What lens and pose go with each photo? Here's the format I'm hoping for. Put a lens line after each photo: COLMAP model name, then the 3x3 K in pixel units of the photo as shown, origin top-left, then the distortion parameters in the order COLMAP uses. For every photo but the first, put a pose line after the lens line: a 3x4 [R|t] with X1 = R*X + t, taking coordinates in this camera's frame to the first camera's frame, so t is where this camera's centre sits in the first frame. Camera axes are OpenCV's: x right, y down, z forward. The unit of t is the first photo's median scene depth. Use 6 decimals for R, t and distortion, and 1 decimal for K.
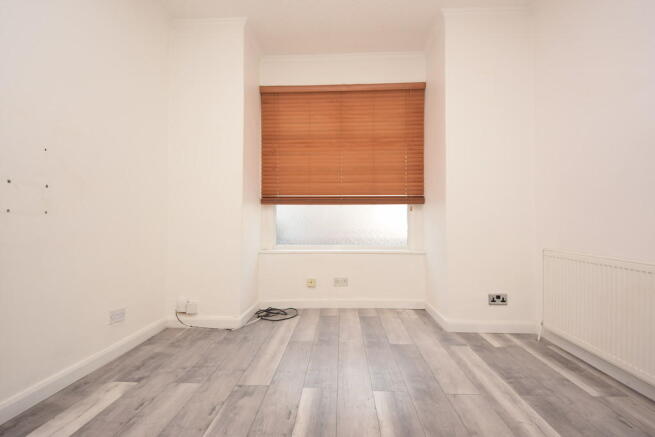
lens RADIAL K [[299.7, 0, 327.5], [0, 299.7, 218.5], [0, 0, 1]] dist [0.041888, -0.042240]
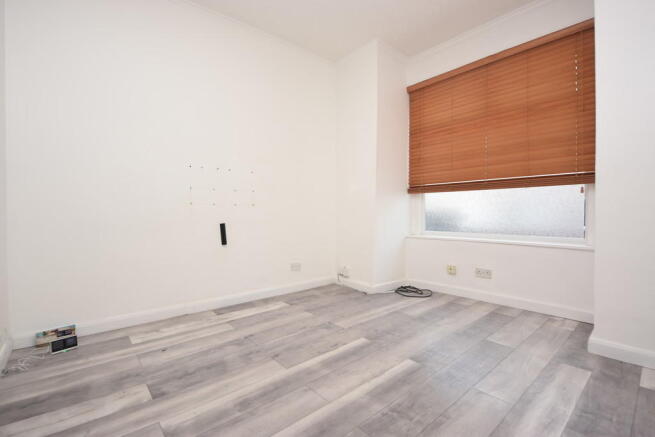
lens RADIAL K [[299.7, 0, 327.5], [0, 299.7, 218.5], [0, 0, 1]] dist [0.041888, -0.042240]
pose [[0.675831, 0.013451, -0.736934, 0.409338], [0.016003, 0.999330, 0.032917, 0.003380], [0.736883, -0.034039, 0.675163, 0.019214]]
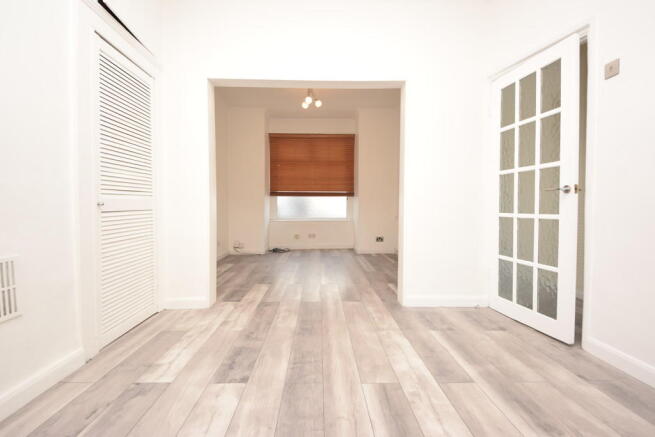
lens RADIAL K [[299.7, 0, 327.5], [0, 299.7, 218.5], [0, 0, 1]] dist [0.041888, -0.042240]
pose [[0.997681, -0.001858, 0.068044, 0.013347], [-0.001463, 0.998811, 0.048738, 0.001197], [-0.068053, -0.048724, 0.996491, -0.960511]]
